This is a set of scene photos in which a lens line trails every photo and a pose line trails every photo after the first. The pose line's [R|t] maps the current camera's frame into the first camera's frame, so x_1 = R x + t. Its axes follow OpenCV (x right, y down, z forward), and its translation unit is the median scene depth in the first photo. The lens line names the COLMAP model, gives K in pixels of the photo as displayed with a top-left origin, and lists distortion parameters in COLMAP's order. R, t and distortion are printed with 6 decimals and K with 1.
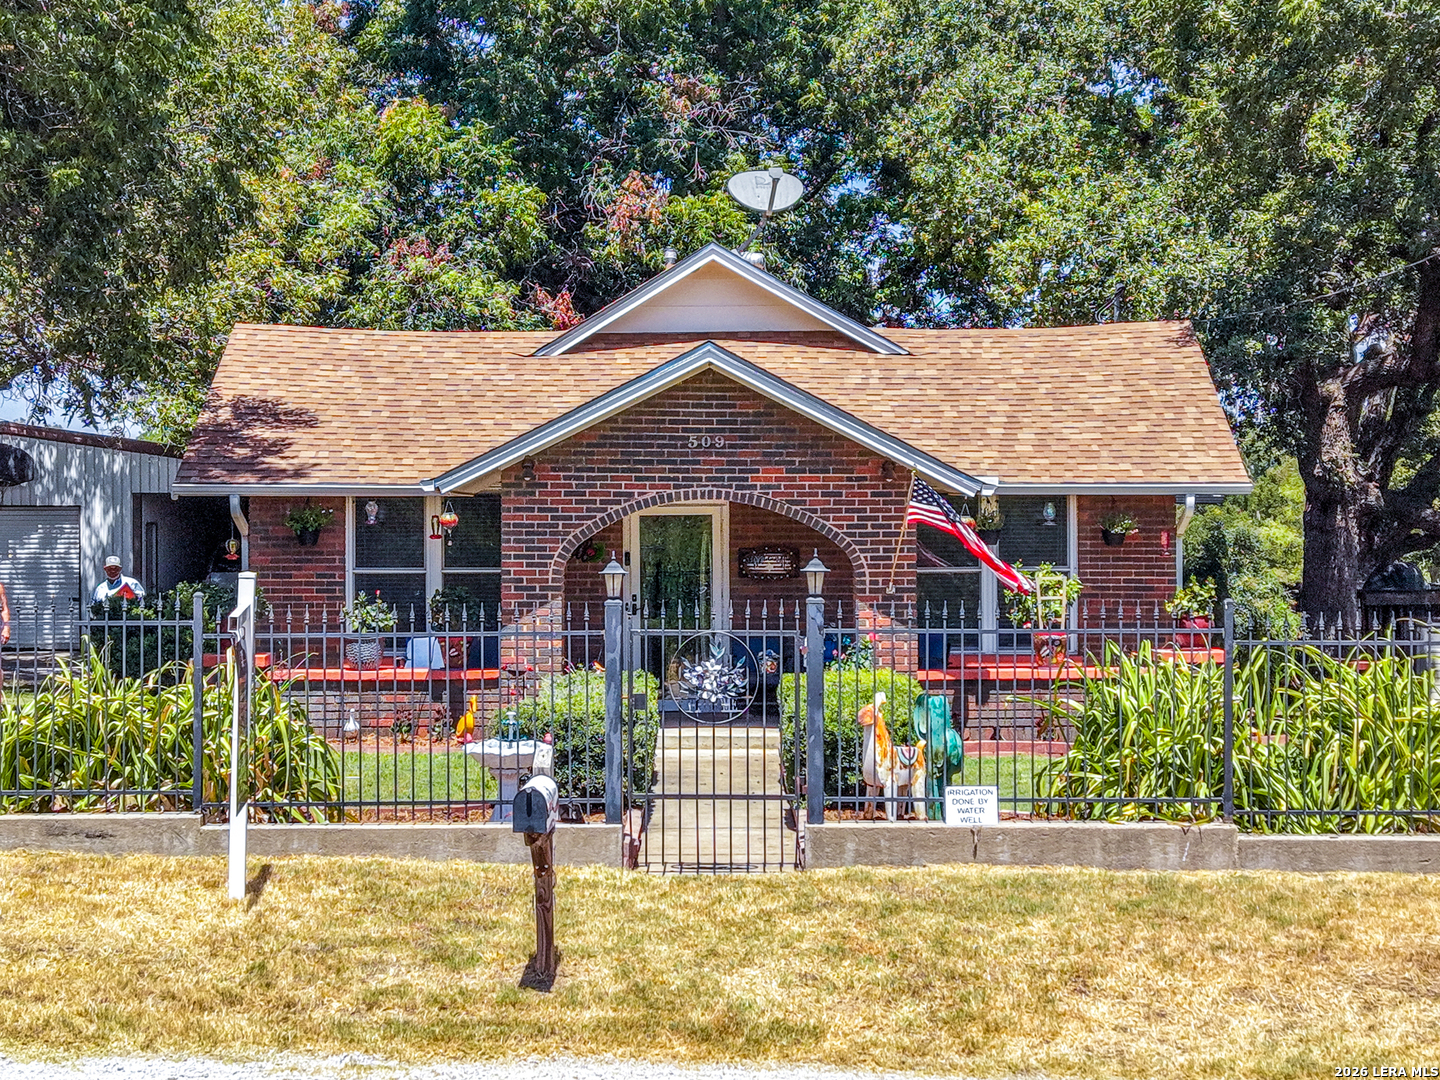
lens RADIAL K [[964.8, 0, 722.6], [0, 964.8, 537.8], [0, 0, 1]] dist [0.033807, -0.001414]
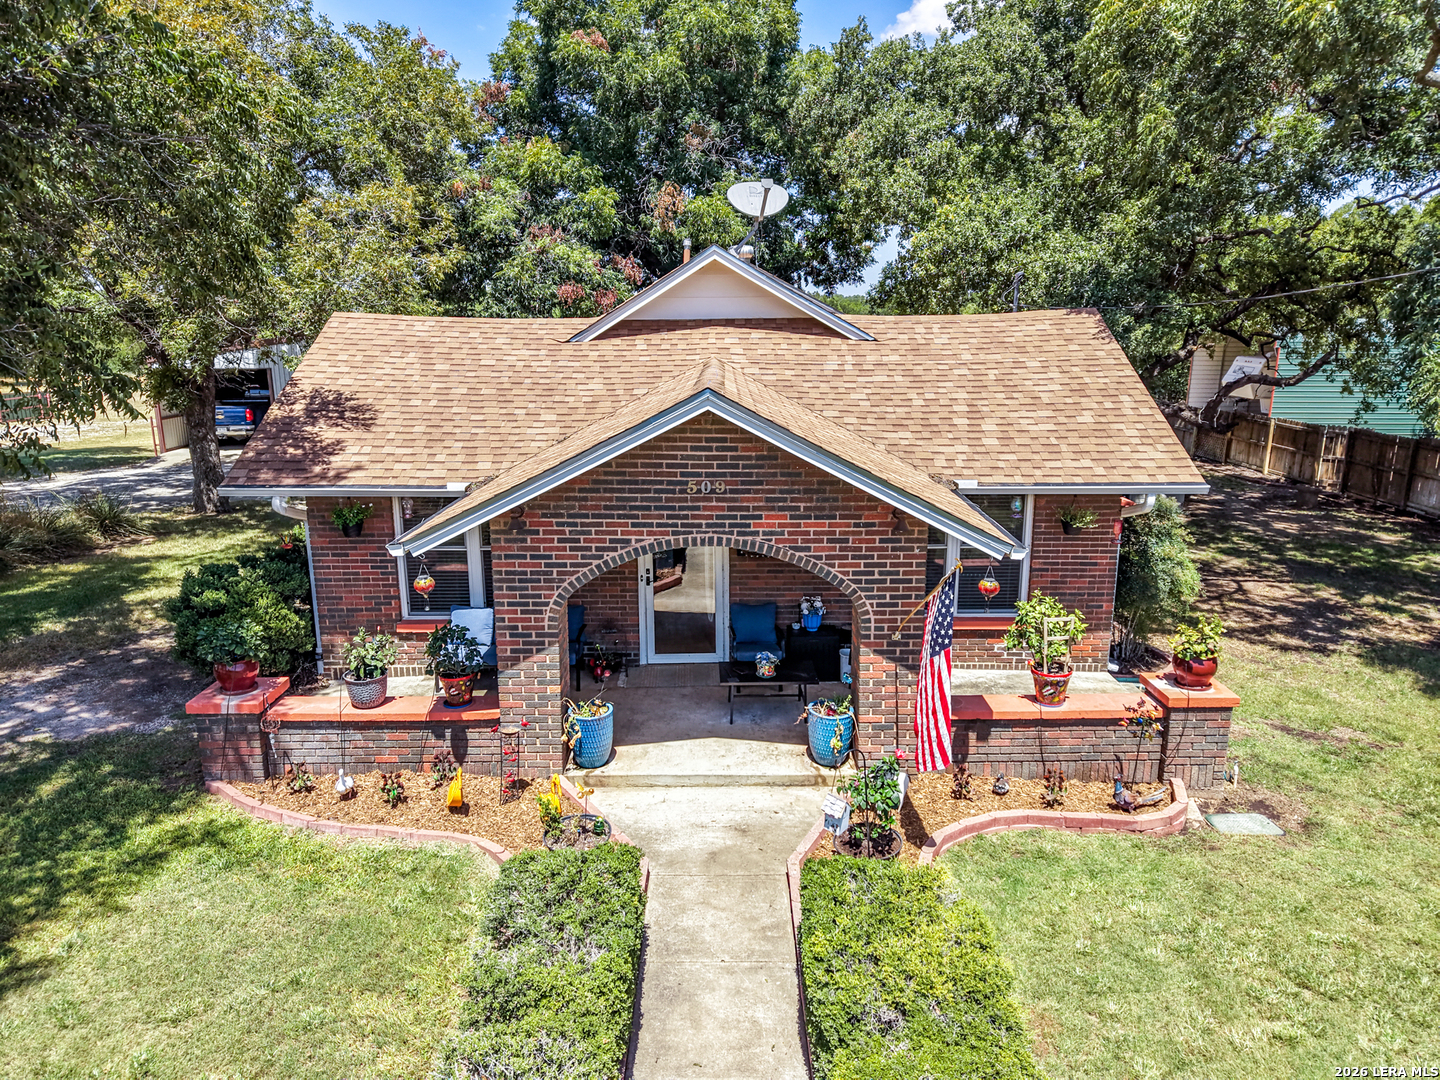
lens RADIAL K [[964.8, 0, 722.6], [0, 964.8, 537.8], [0, 0, 1]] dist [0.033807, -0.001414]
pose [[0.999990, -0.002801, 0.003448, -0.004243], [0.002068, 0.980463, 0.196693, -0.235860], [-0.003932, -0.196684, 0.980459, 0.064708]]
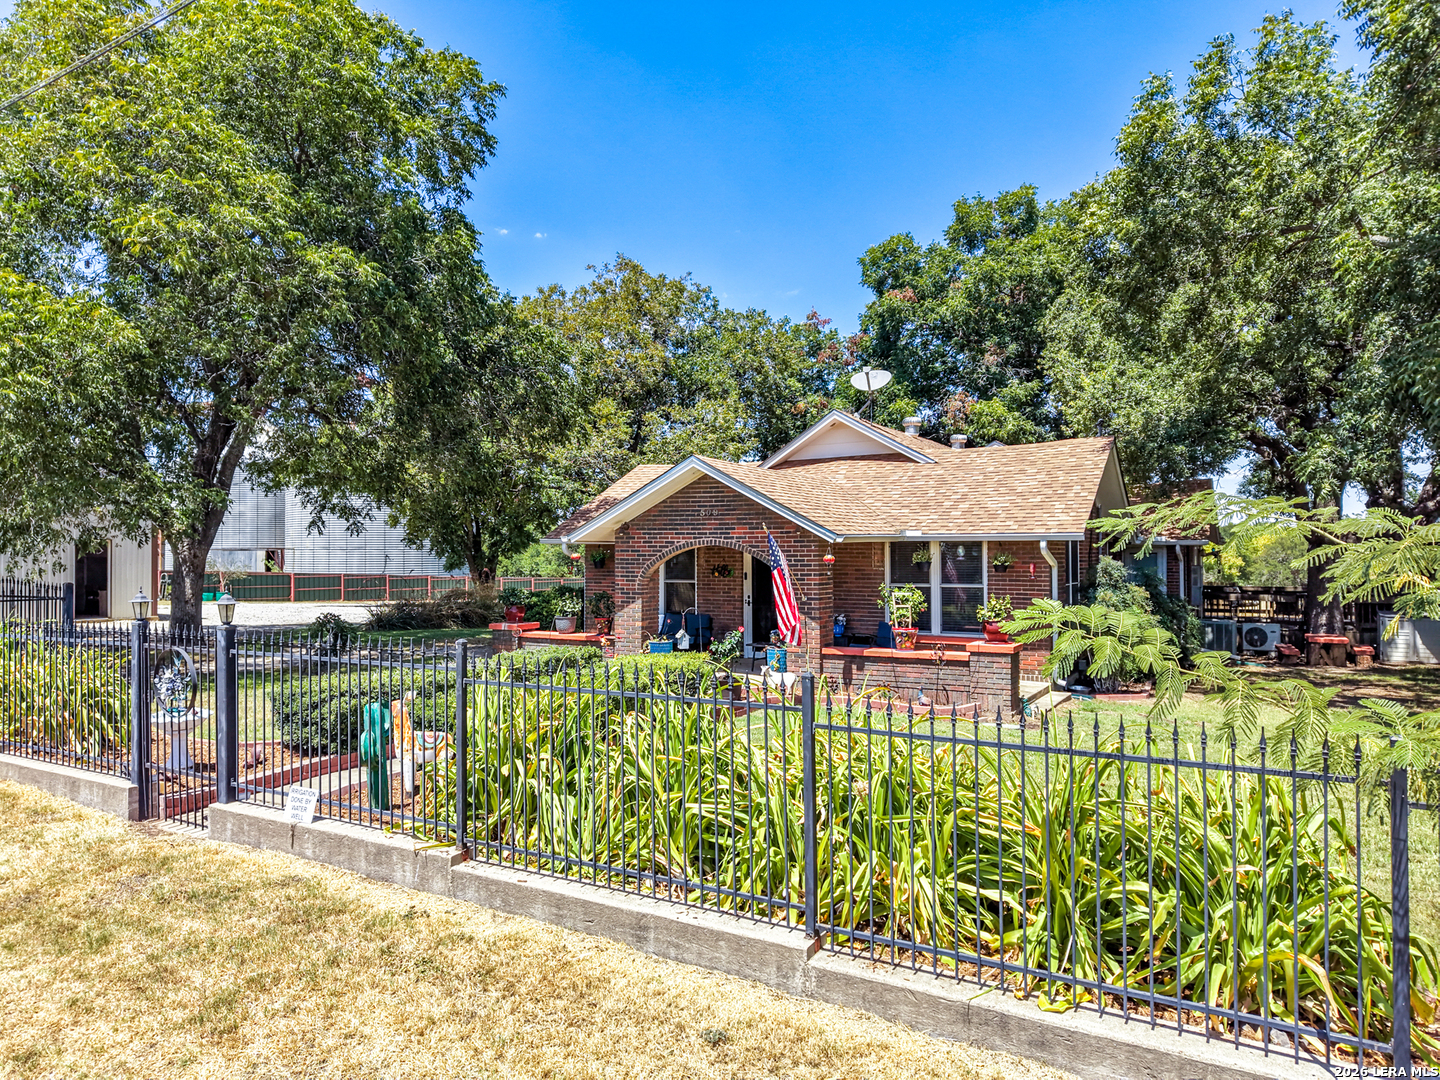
lens RADIAL K [[948.0, 0, 720.0], [0, 948.0, 540.0], [0, 0, 1]] dist [0.058801, -0.002123]
pose [[0.874413, -0.009812, -0.485082, 0.856062], [-0.006918, 0.999442, -0.032687, 0.007163], [0.485132, 0.031938, 0.873857, -0.523492]]
